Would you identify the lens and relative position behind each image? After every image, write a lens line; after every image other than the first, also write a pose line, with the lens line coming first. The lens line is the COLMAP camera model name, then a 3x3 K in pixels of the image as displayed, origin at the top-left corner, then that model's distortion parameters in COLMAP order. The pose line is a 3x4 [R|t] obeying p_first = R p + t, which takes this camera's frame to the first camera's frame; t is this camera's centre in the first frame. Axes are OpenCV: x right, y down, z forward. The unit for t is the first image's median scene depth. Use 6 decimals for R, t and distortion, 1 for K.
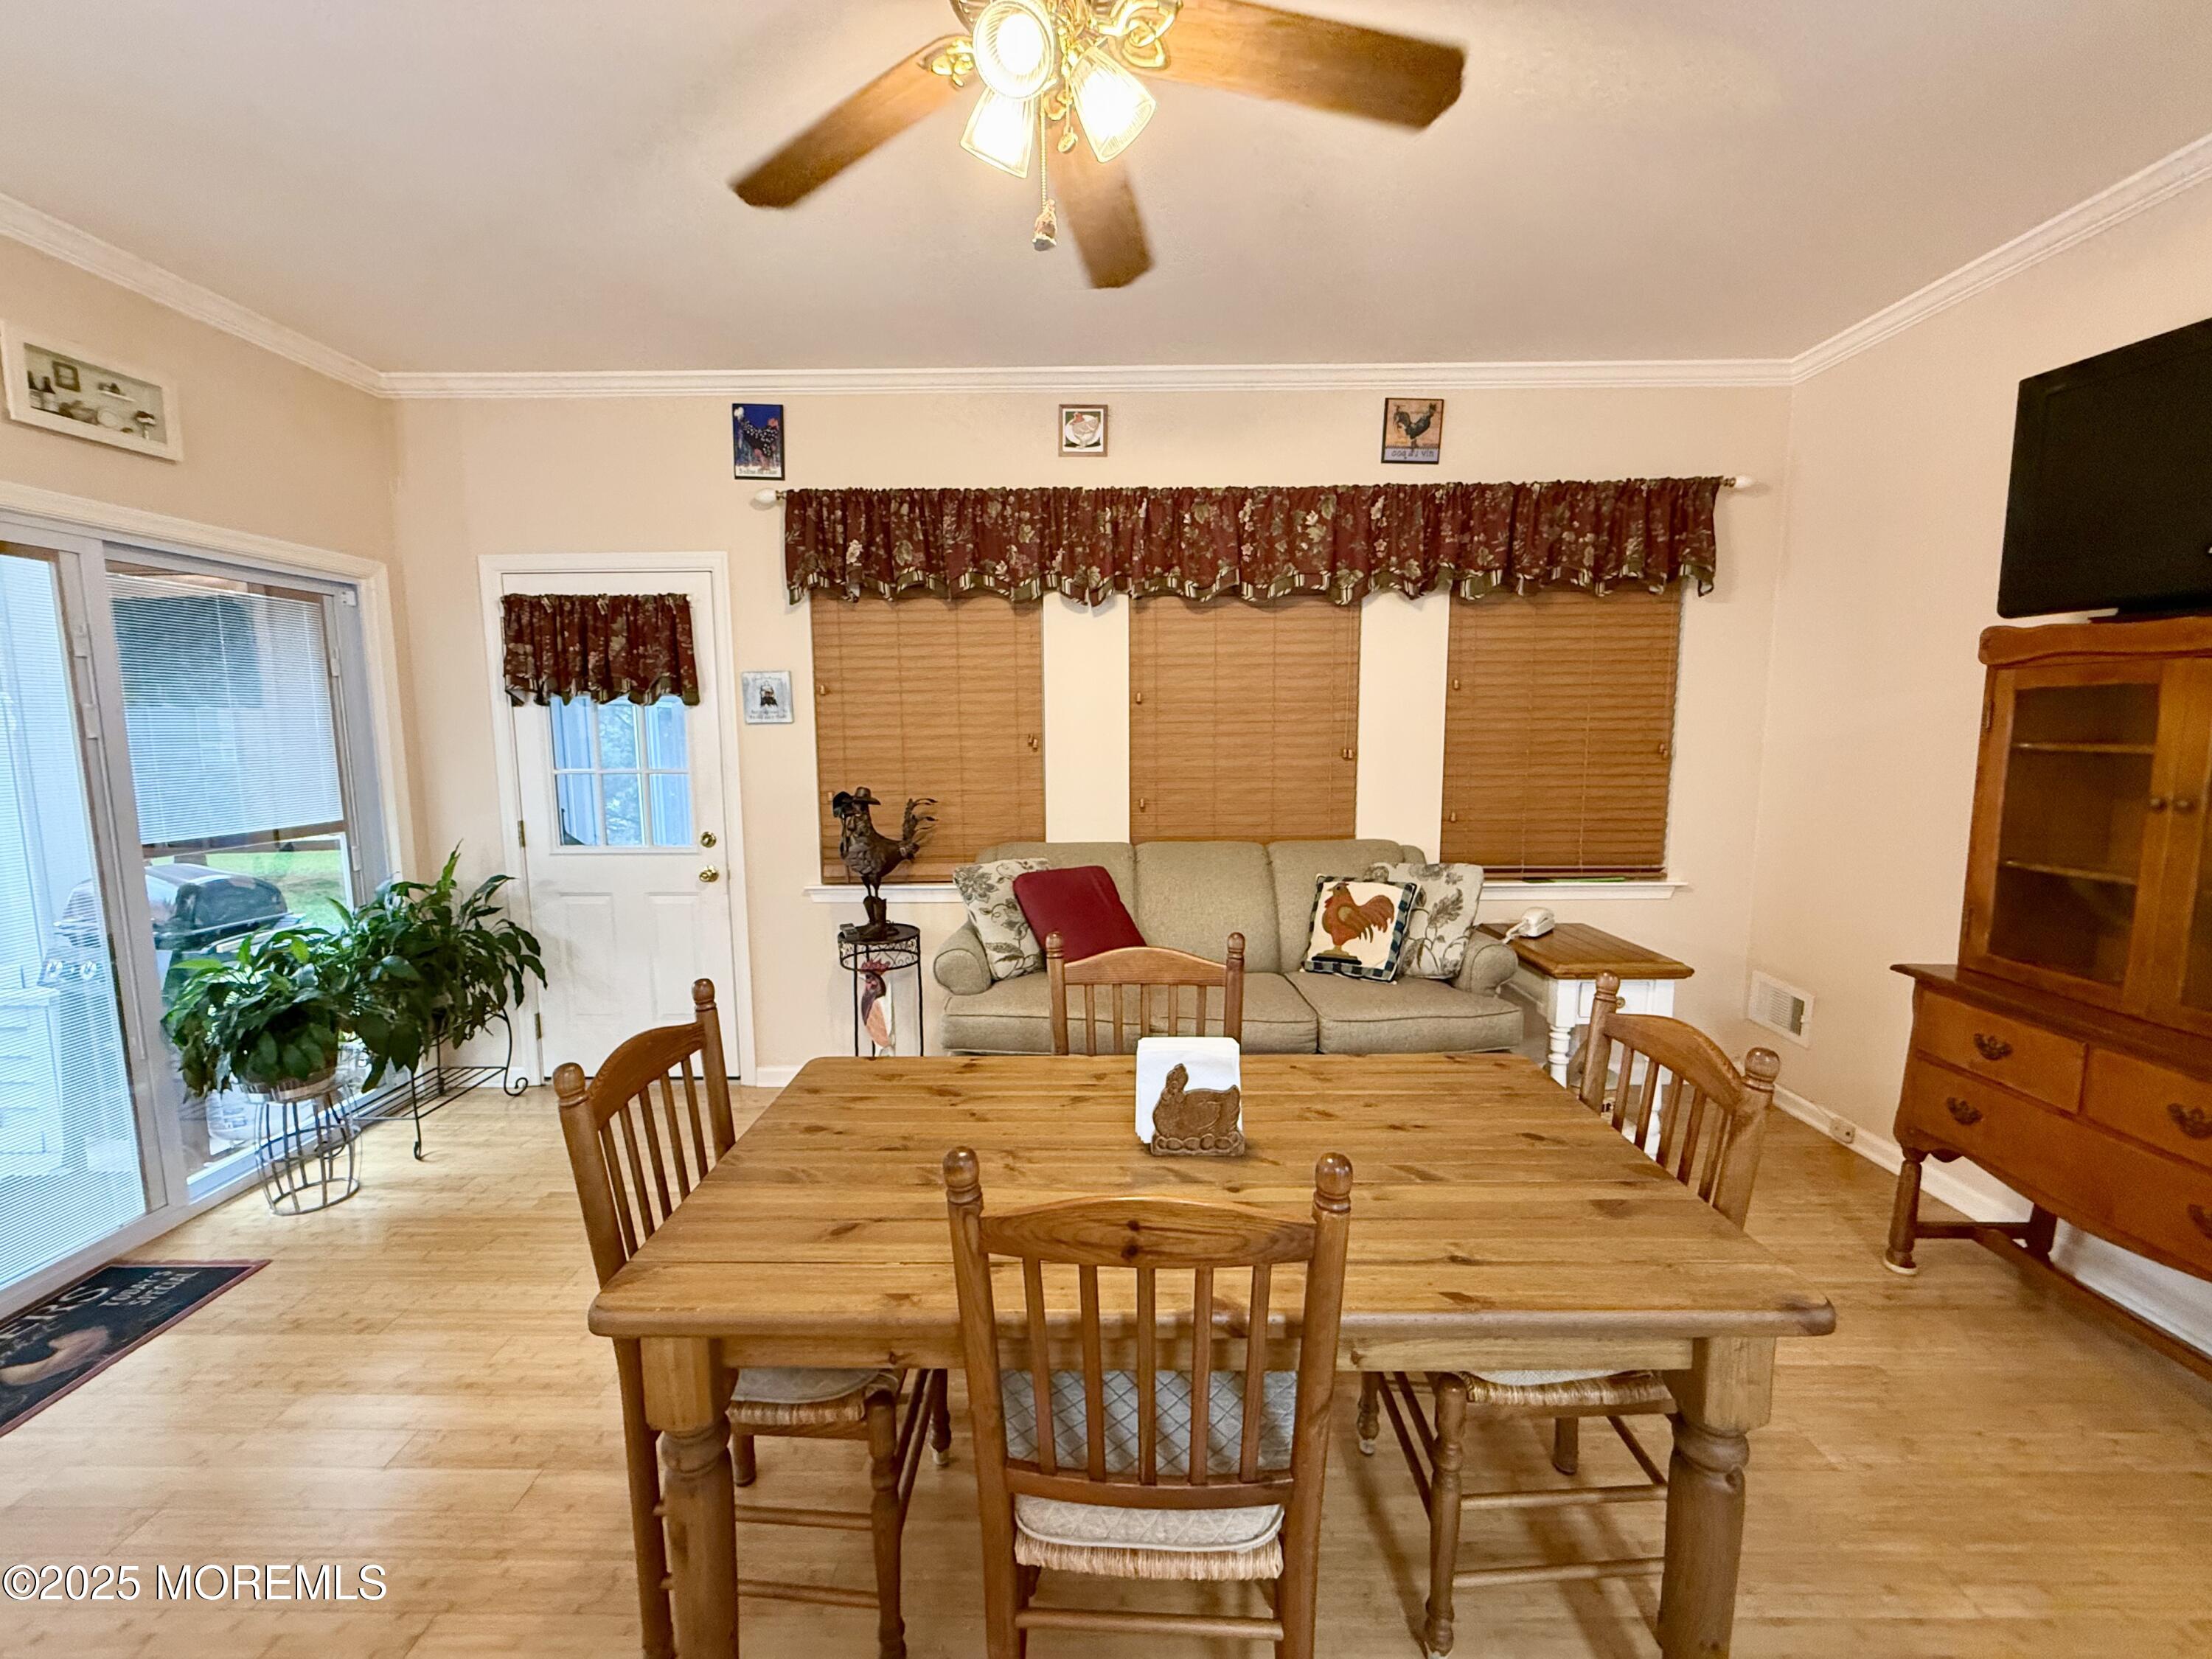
lens RADIAL K [[884.1, 0, 1101.0], [0, 884.1, 830.0], [0, 0, 1]] dist [-0.000388, 0.000119]
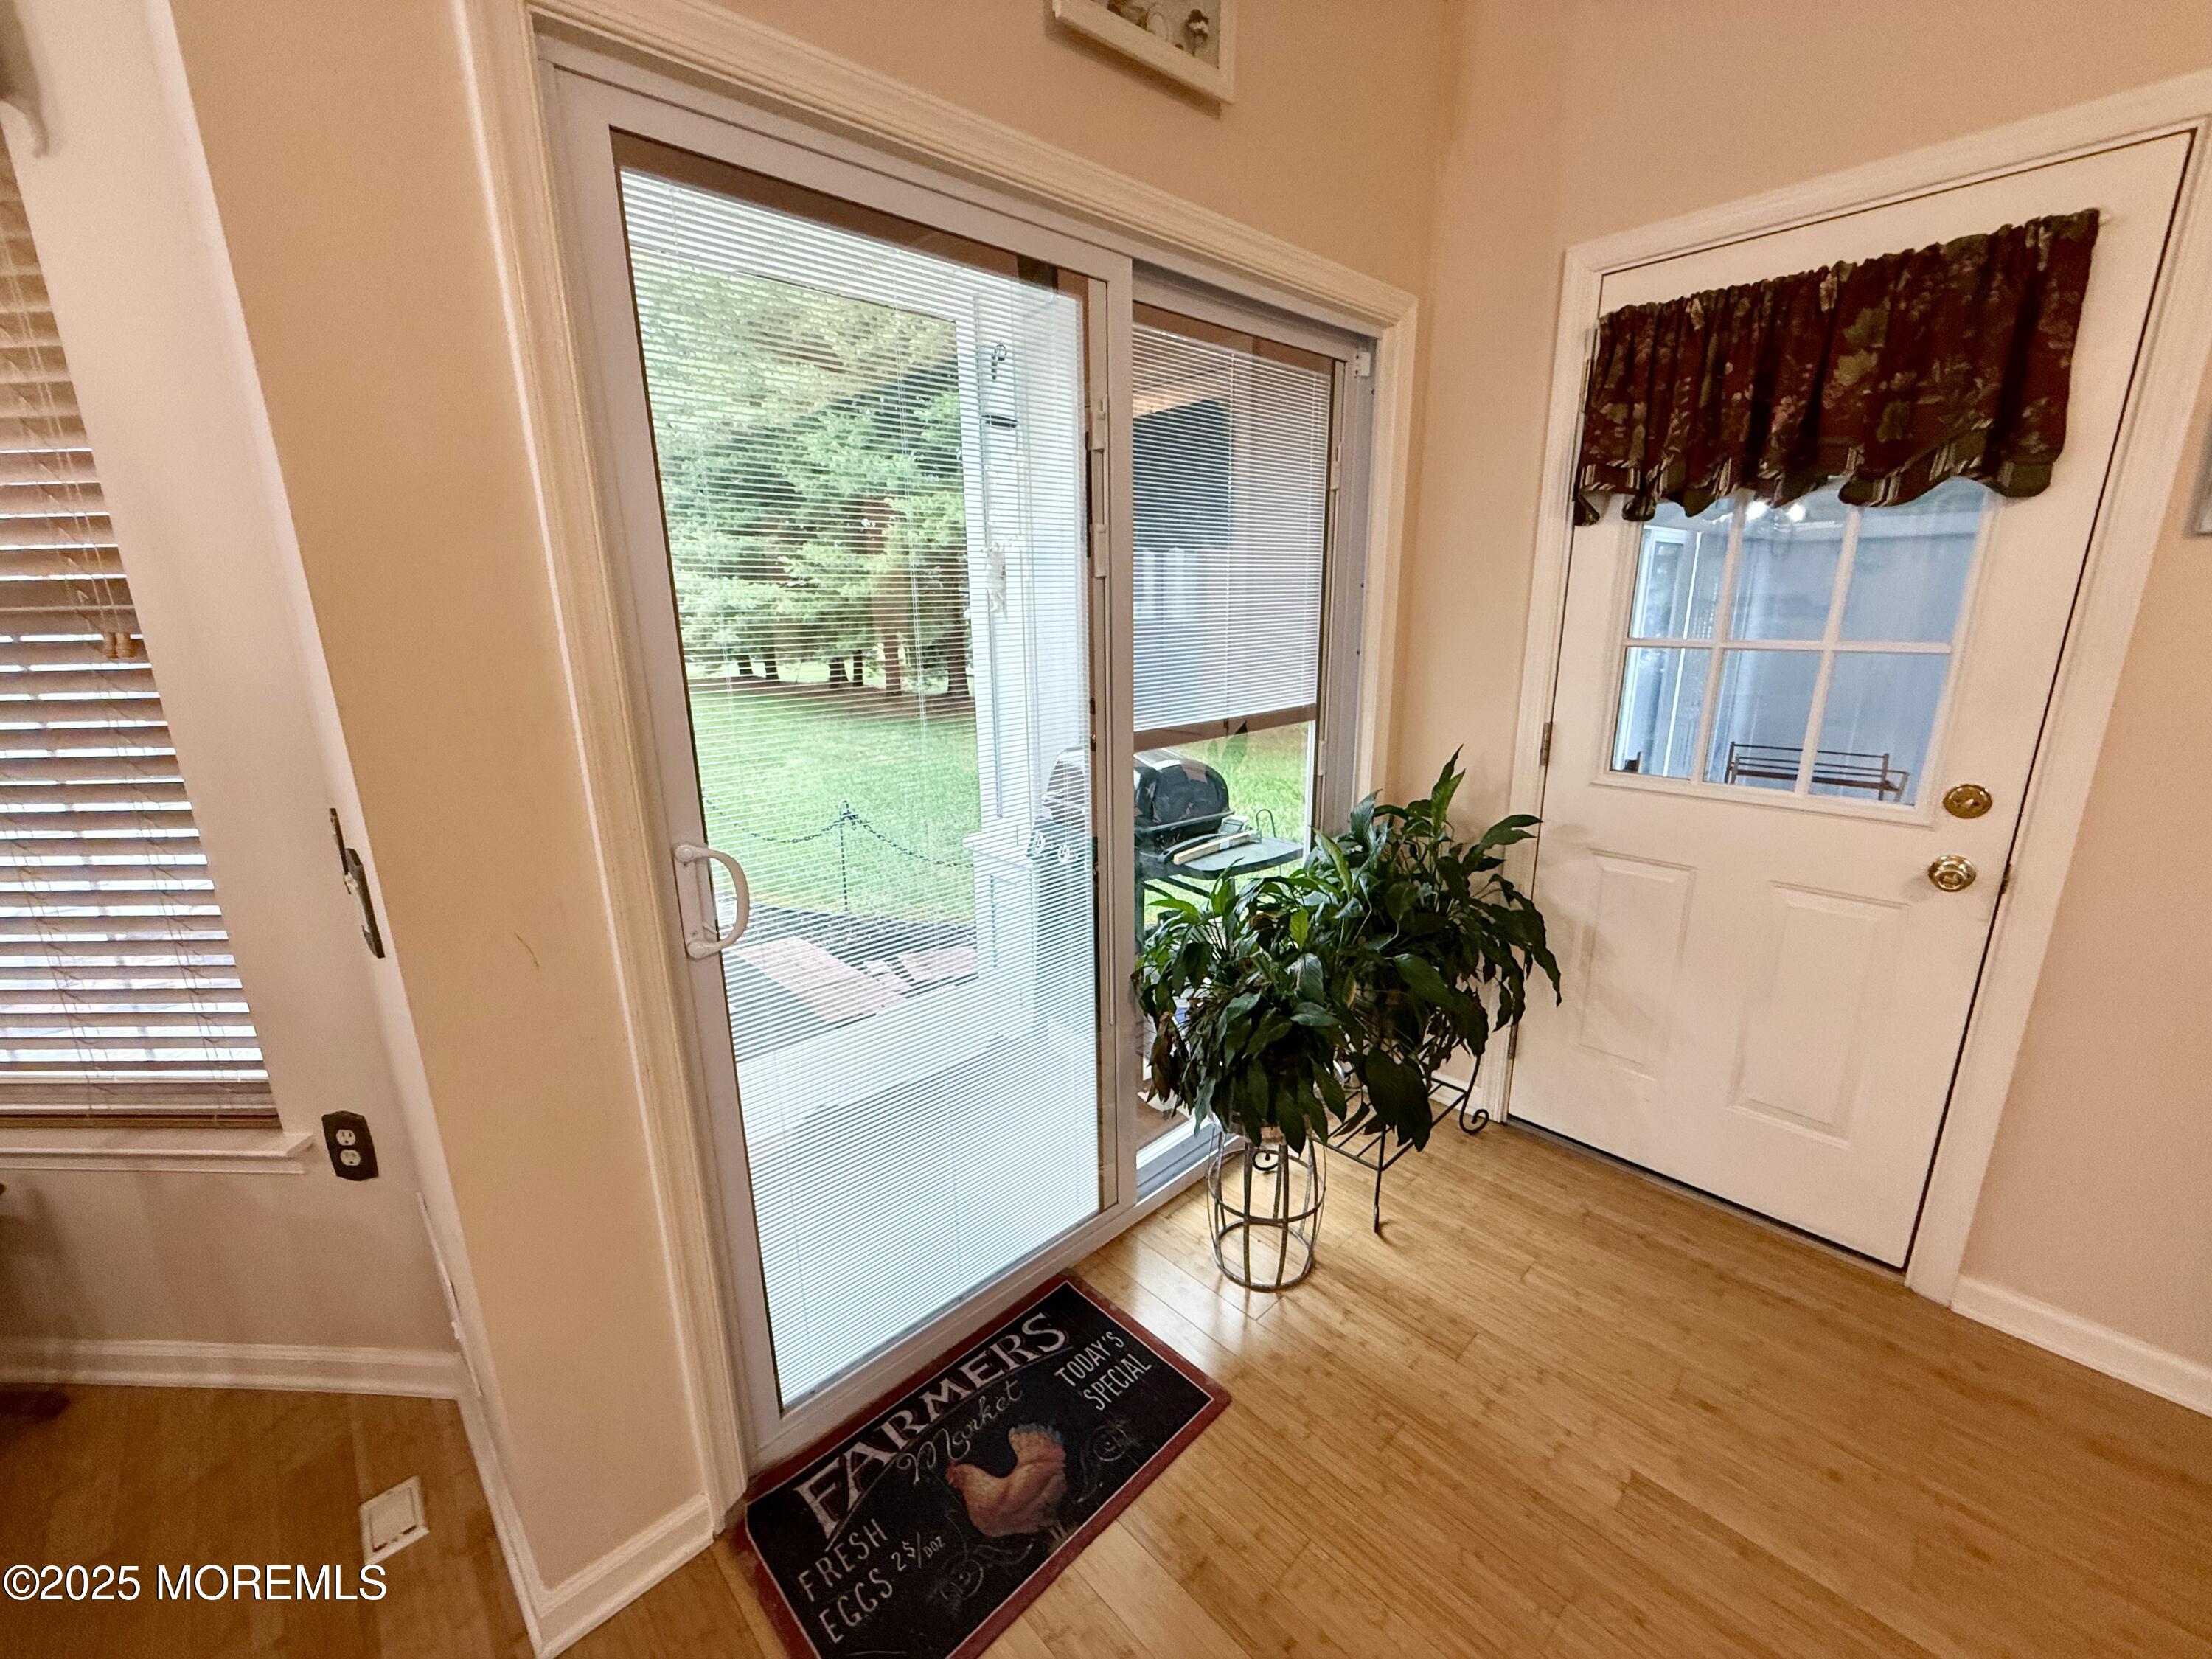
lens RADIAL K [[884.1, 0, 1101.0], [0, 884.1, 830.0], [0, 0, 1]] dist [-0.000388, 0.000119]
pose [[0.695466, 0.178300, -0.696087, -0.462375], [-0.073576, 0.981304, 0.177847, -0.024990], [0.714783, -0.072471, 0.695582, 0.374865]]
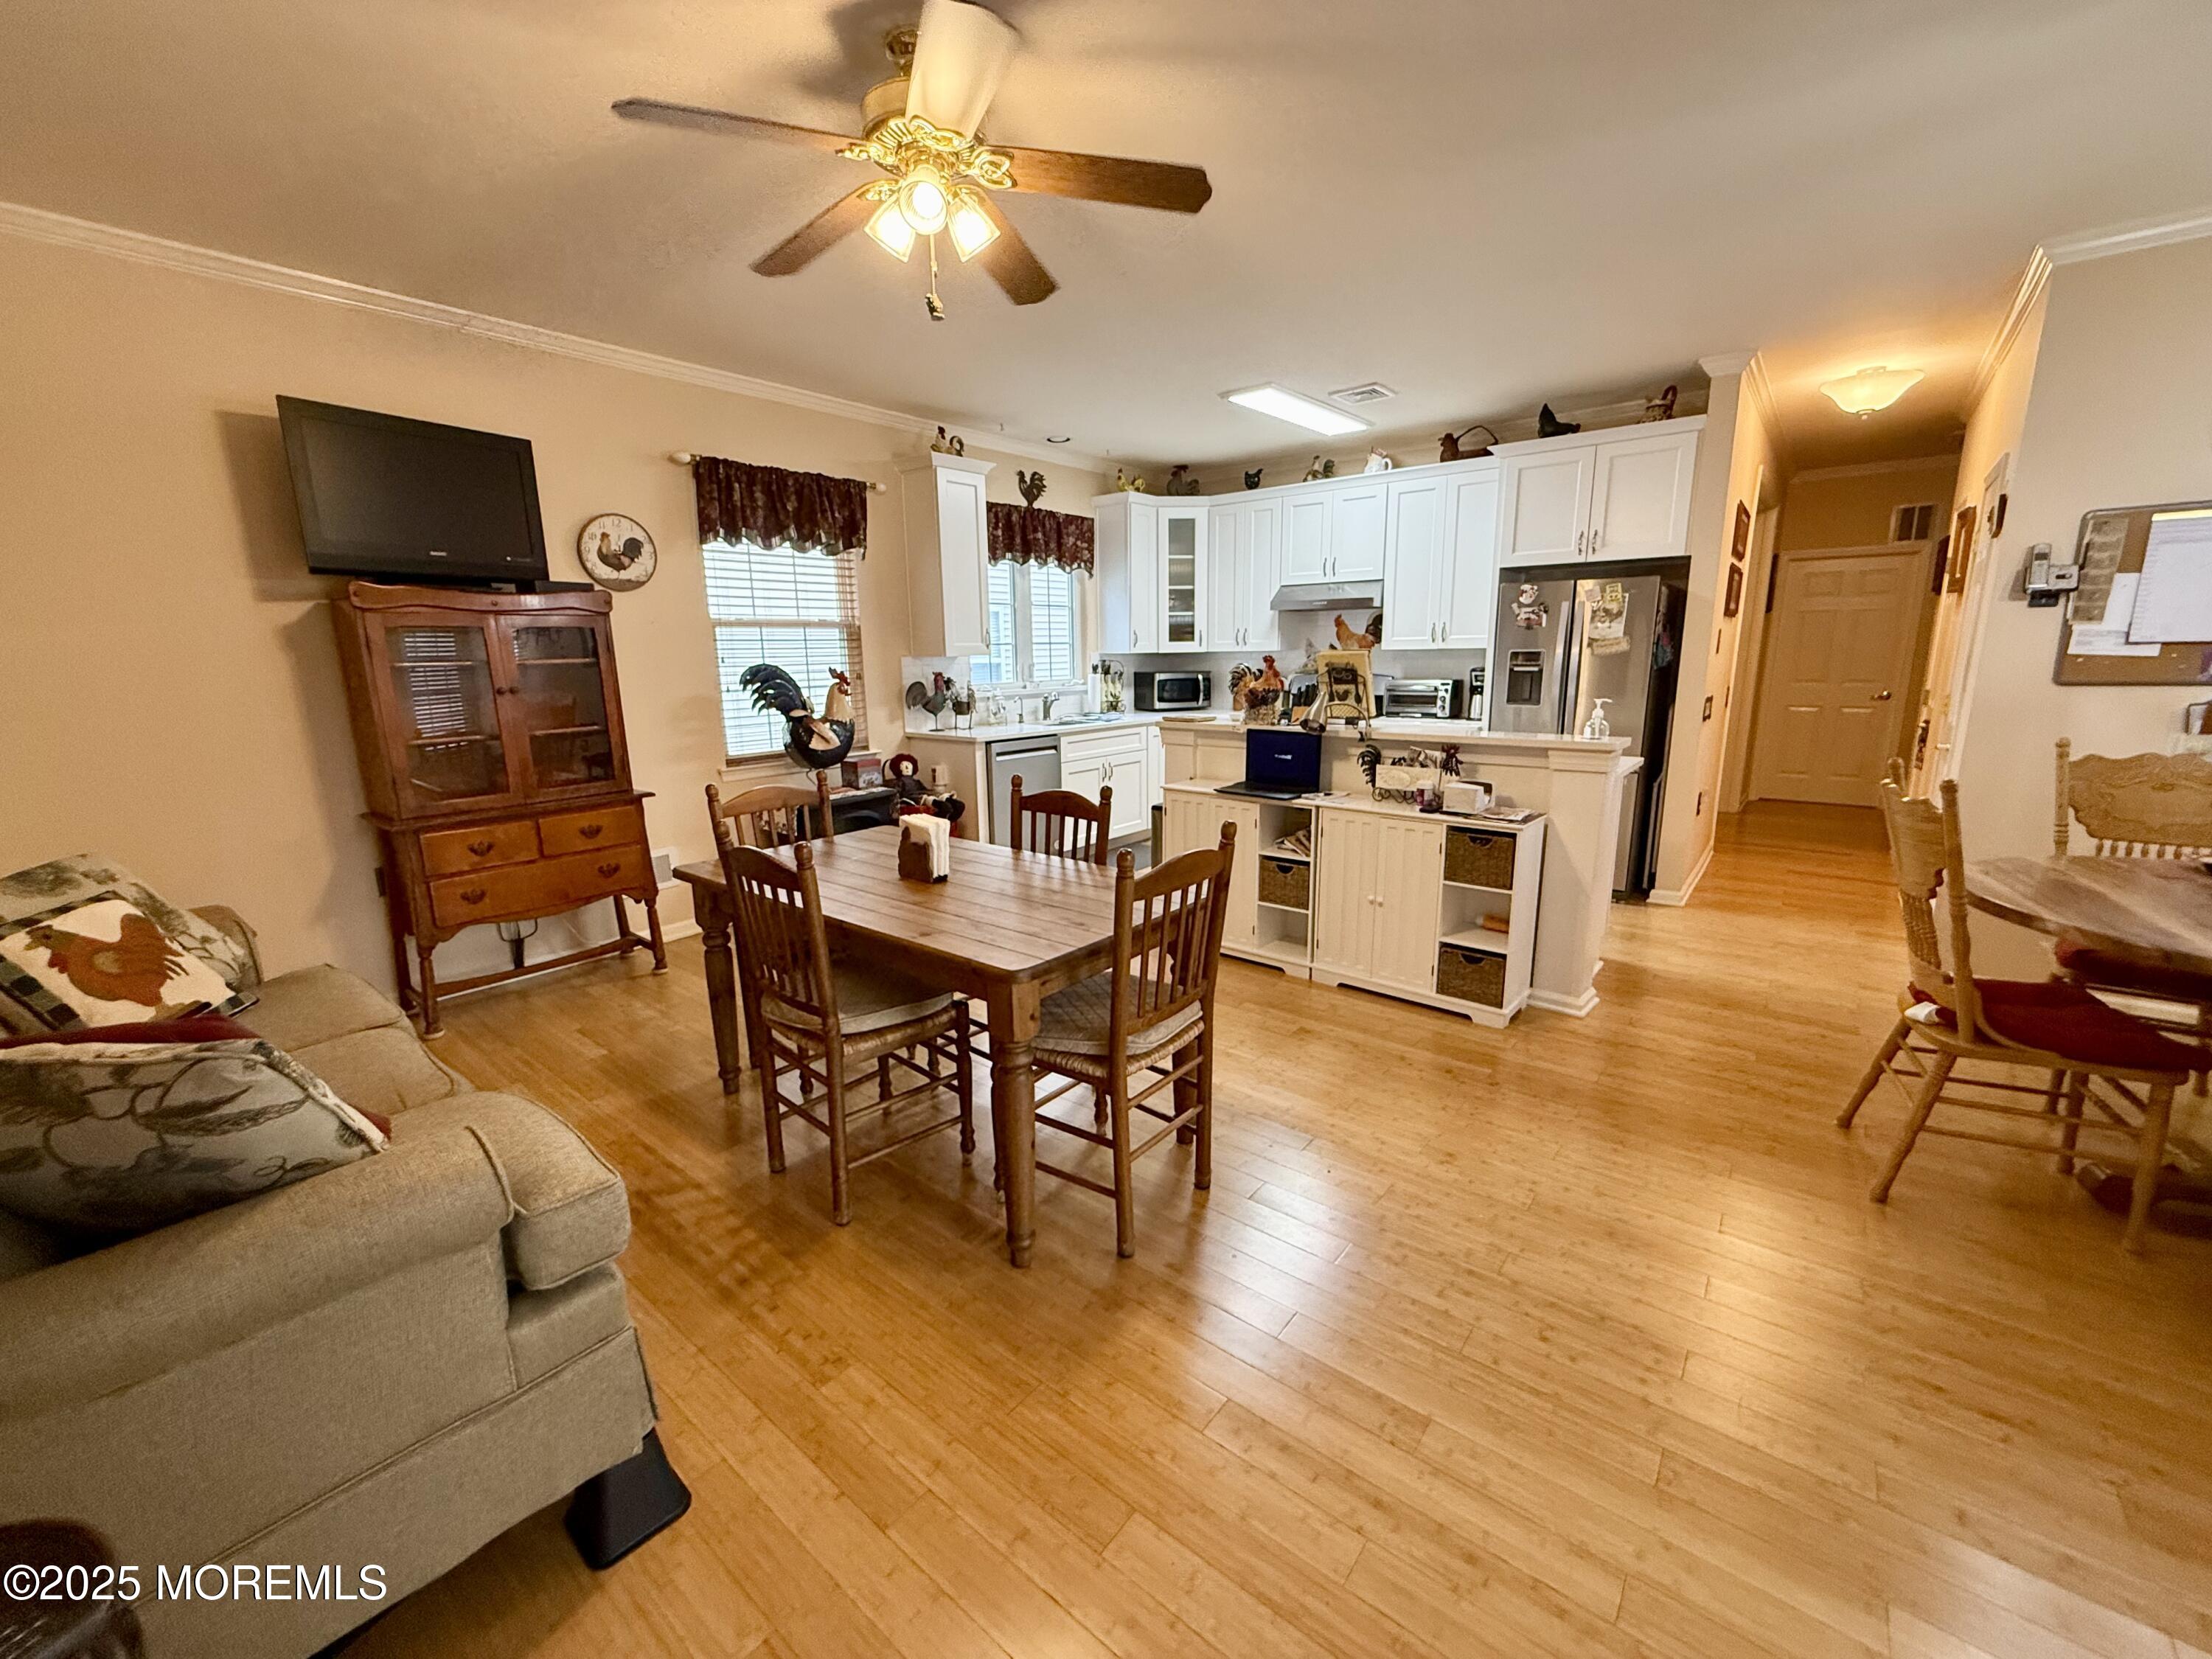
lens RADIAL K [[884.1, 0, 1101.0], [0, 884.1, 830.0], [0, 0, 1]] dist [-0.000388, 0.000119]
pose [[-0.778608, -0.106286, 0.618444, -0.558044], [0.095518, 0.953993, 0.284208, -0.089457], [-0.620198, 0.280359, -0.732634, 0.915647]]
